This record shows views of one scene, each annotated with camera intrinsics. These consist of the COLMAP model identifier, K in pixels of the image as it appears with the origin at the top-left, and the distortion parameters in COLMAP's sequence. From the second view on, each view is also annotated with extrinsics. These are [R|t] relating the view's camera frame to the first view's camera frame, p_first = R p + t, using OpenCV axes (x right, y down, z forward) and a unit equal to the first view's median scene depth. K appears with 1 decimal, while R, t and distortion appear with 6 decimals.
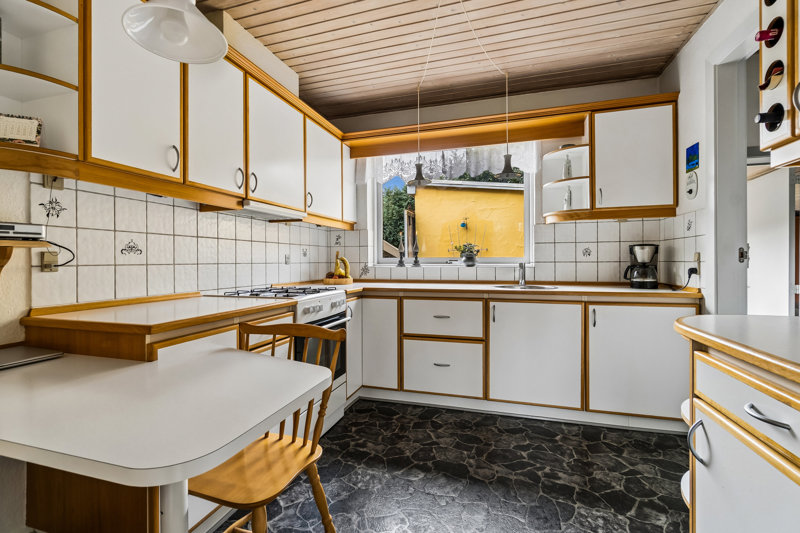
lens RADIAL K [[366.9, 0, 398.2], [0, 366.9, 260.0], [0, 0, 1]] dist [0.029000, 0.000077]
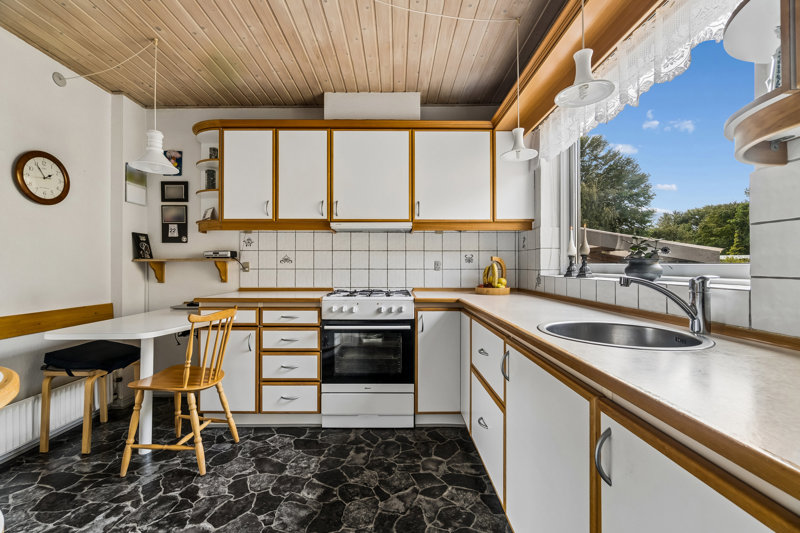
lens RADIAL K [[341.1, 0, 400.4], [0, 341.1, 269.0], [0, 0, 1]] dist [0.003487, 0.000138]
pose [[0.310341, 0.011832, -0.950552, 0.940945], [-0.000254, 0.999924, 0.012364, -0.007088], [0.950625, -0.003595, 0.310321, 0.940896]]
